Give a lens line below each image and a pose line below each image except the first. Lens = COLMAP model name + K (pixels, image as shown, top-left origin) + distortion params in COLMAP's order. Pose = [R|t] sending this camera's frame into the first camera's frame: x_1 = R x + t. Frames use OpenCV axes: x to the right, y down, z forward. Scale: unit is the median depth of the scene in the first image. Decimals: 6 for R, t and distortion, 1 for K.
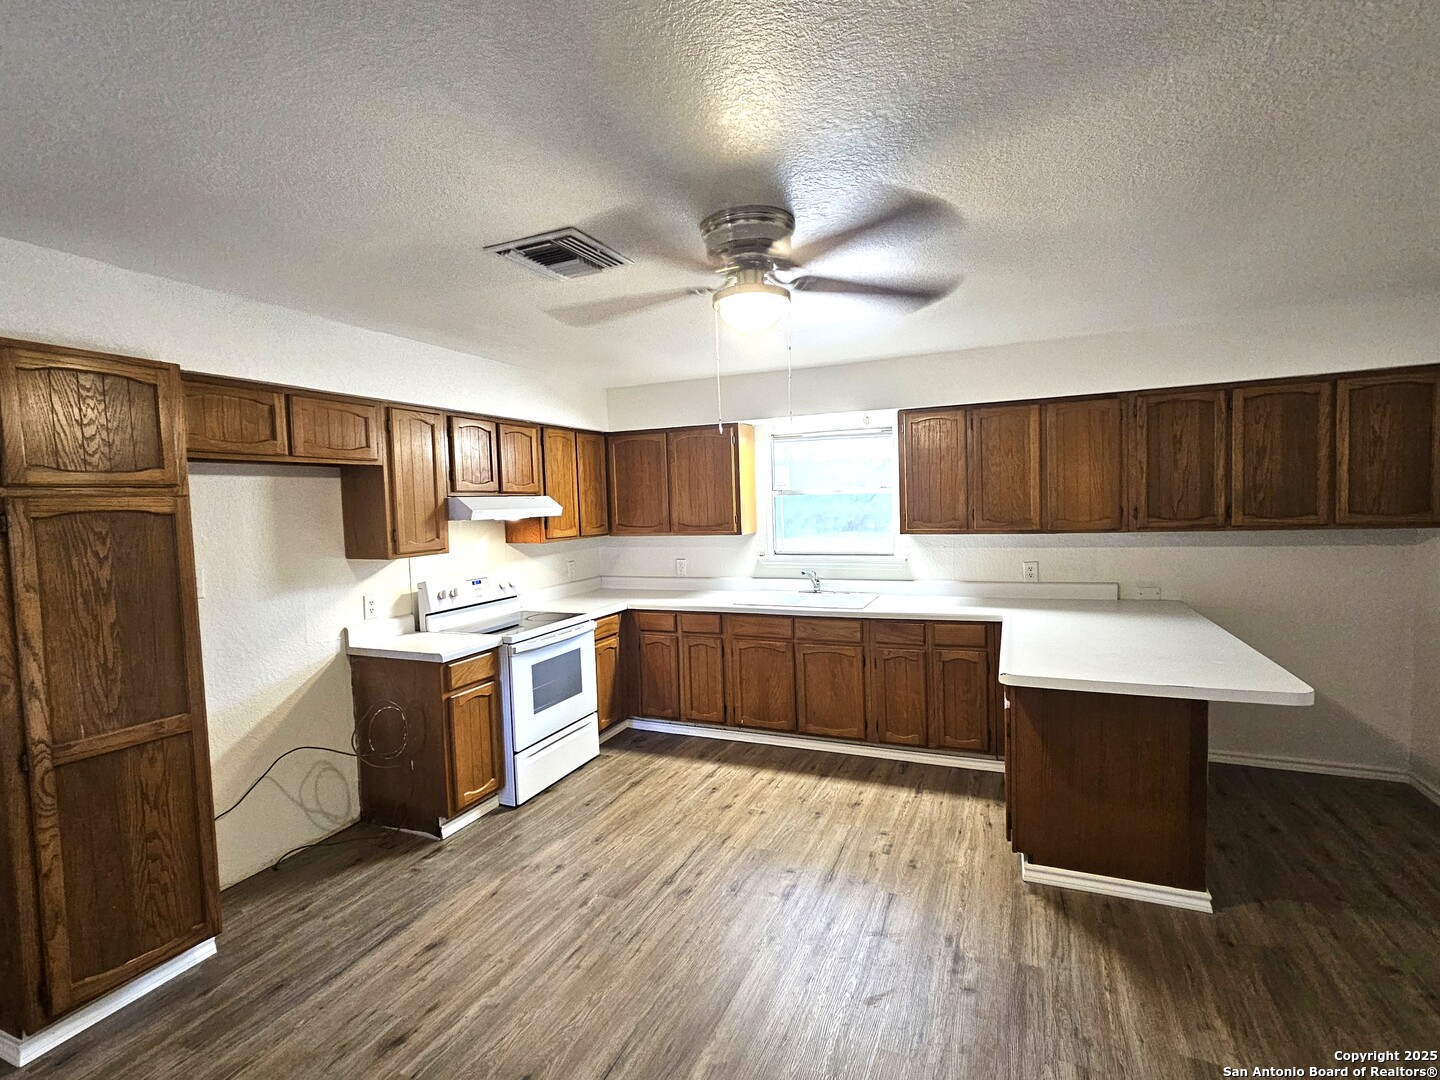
lens RADIAL K [[672.0, 0, 726.1], [0, 672.0, 538.4], [0, 0, 1]] dist [0.000667, 0.004328]
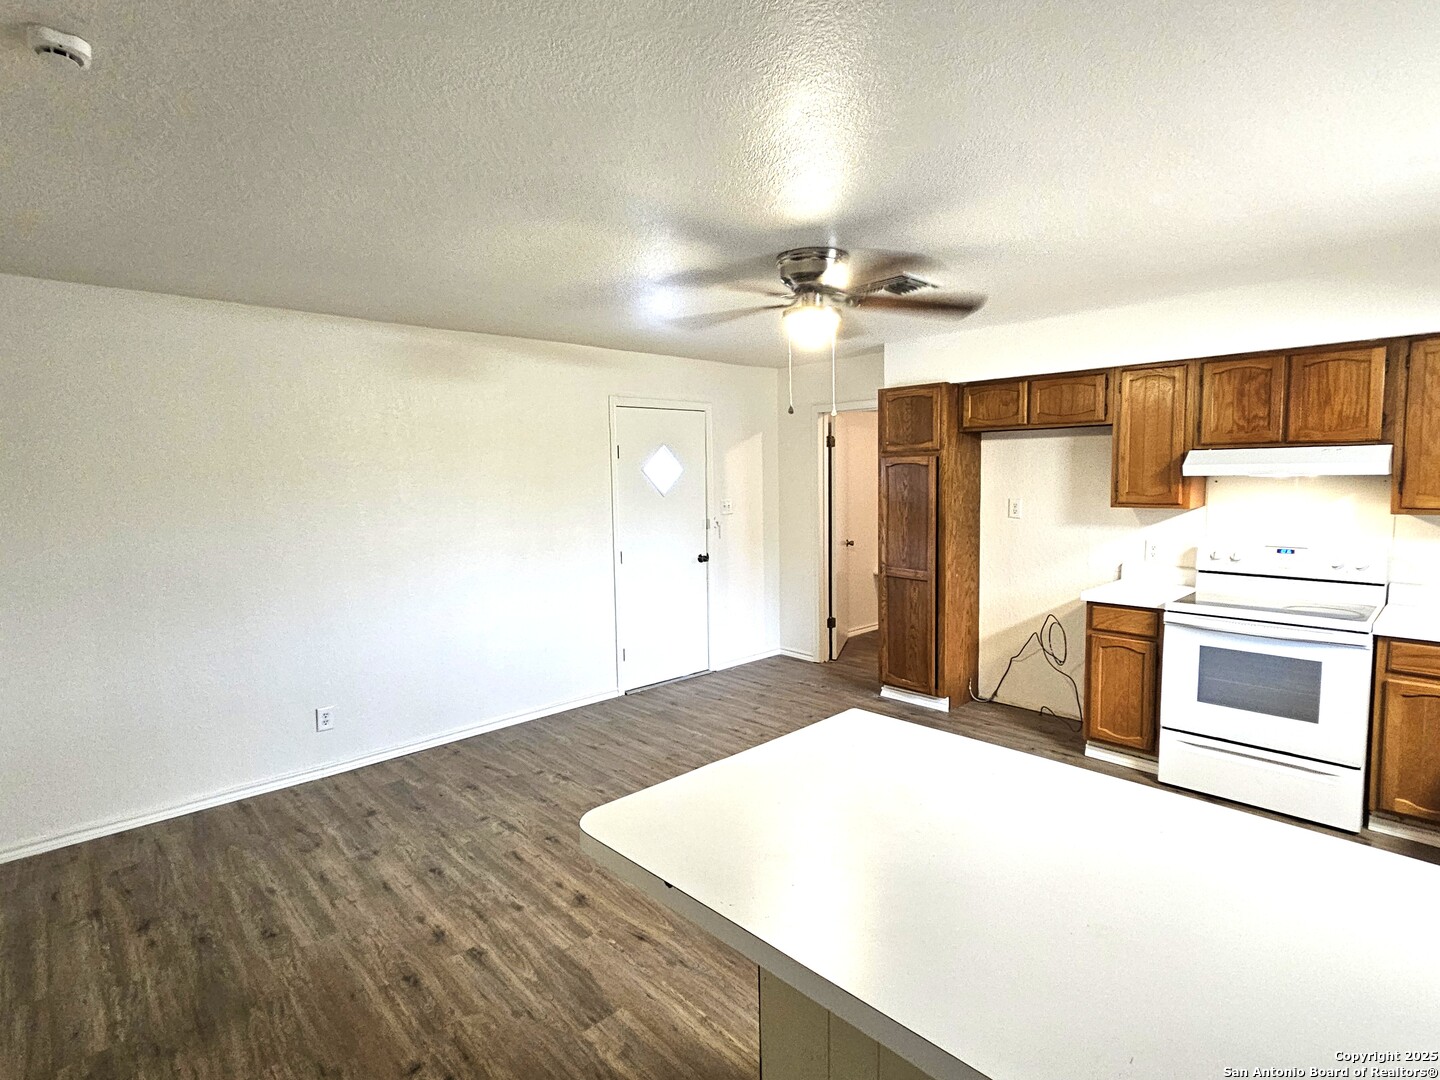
lens RADIAL K [[739.3, 0, 726.4], [0, 739.3, 540.2], [0, 0, 1]] dist [0.003148, 0.000513]
pose [[-0.387830, 0.123832, -0.913375, 0.844993], [-0.025202, 0.989139, 0.144805, -0.073072], [0.921386, 0.079178, -0.380497, 0.821683]]
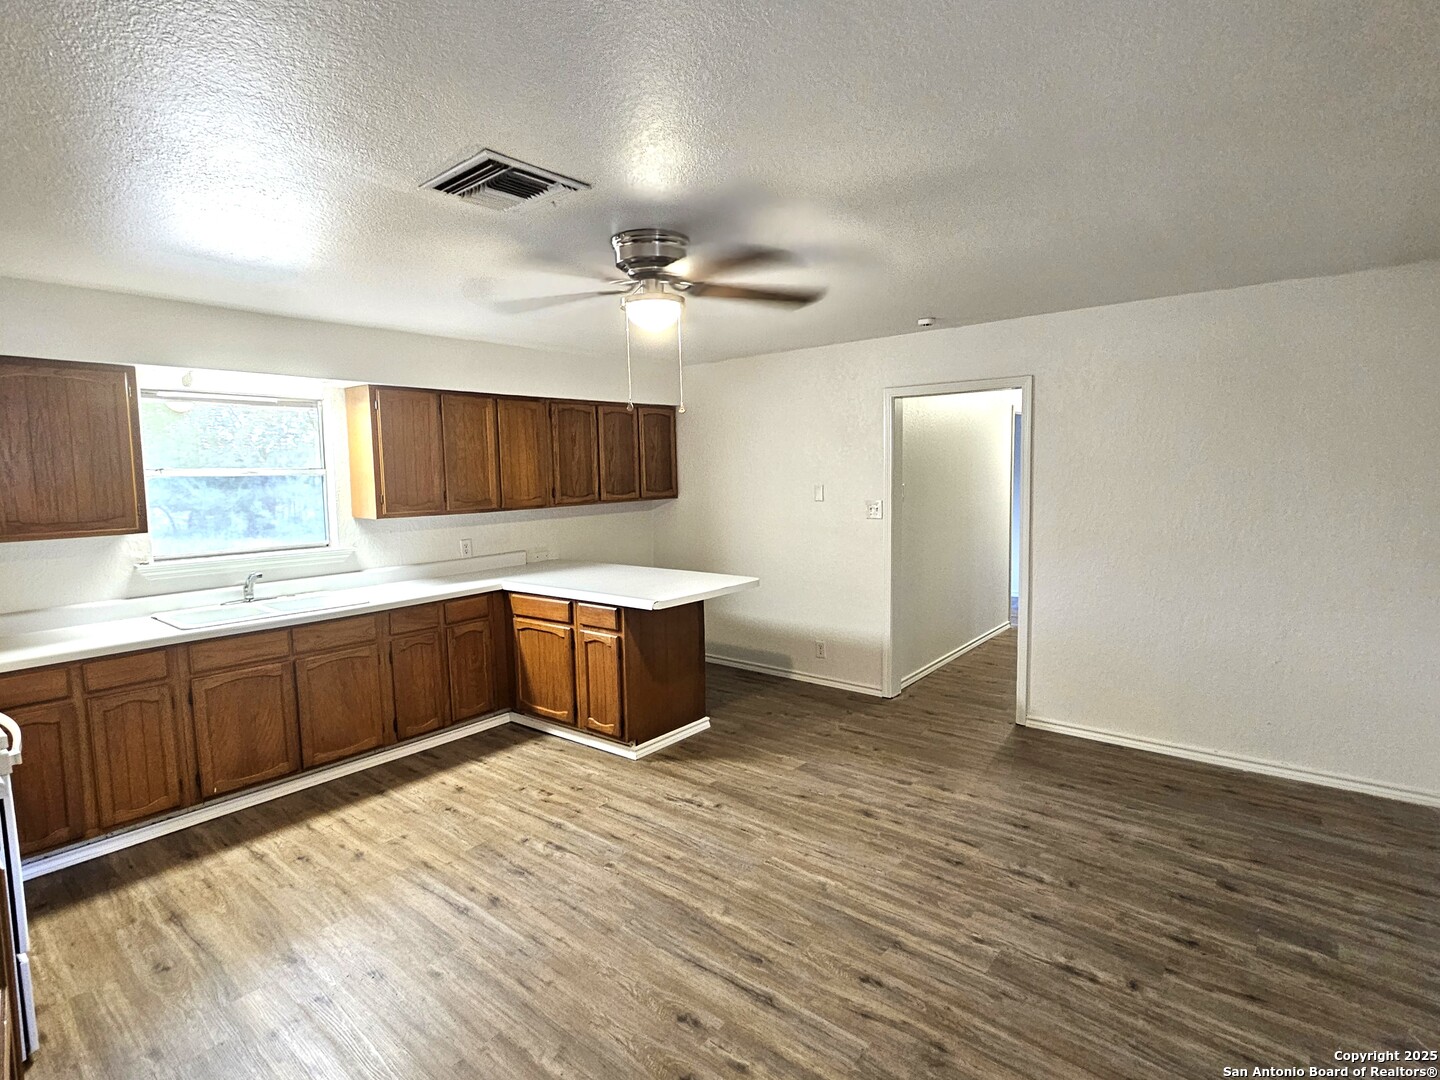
lens RADIAL K [[739.3, 0, 726.4], [0, 739.3, 540.2], [0, 0, 1]] dist [0.003148, 0.000513]
pose [[0.275239, -0.065161, 0.959165, -0.701563], [0.067370, 0.996555, 0.048368, 0.007636], [-0.959012, 0.051306, 0.278681, 0.304280]]
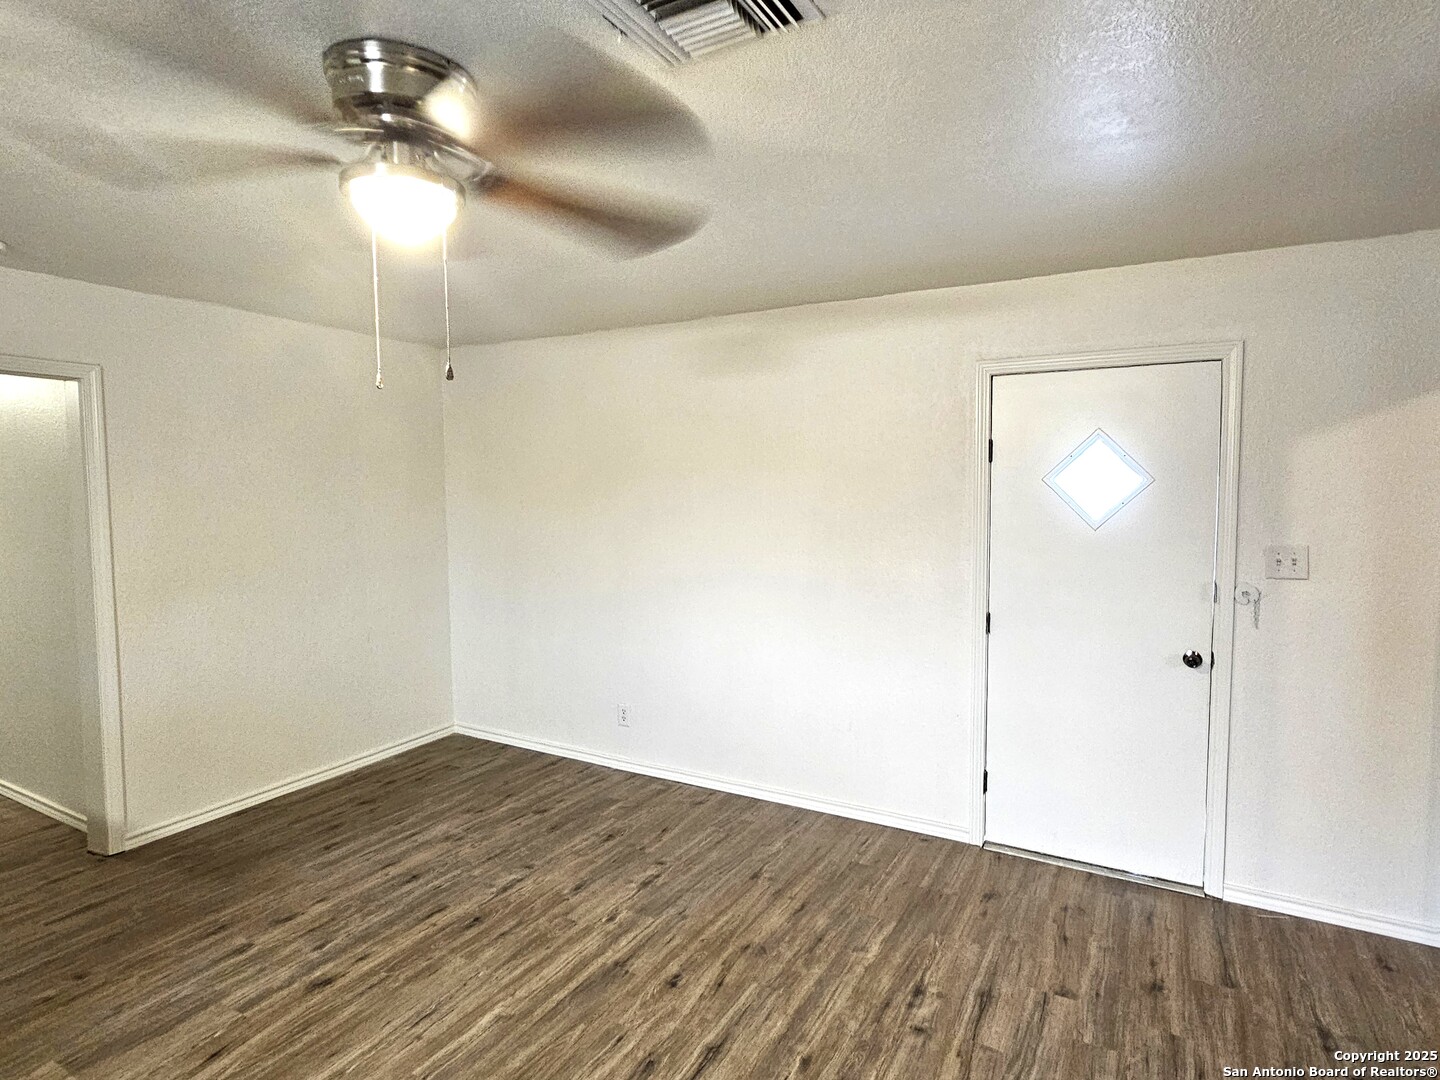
lens RADIAL K [[776.0, 0, 727.5], [0, 776.0, 540.1], [0, 0, 1]] dist [0.002716, -0.001385]
pose [[-0.994944, 0.026885, 0.096769, -0.201022], [0.039187, 0.991056, 0.127563, -0.052897], [-0.092474, 0.130710, -0.987099, 1.018844]]
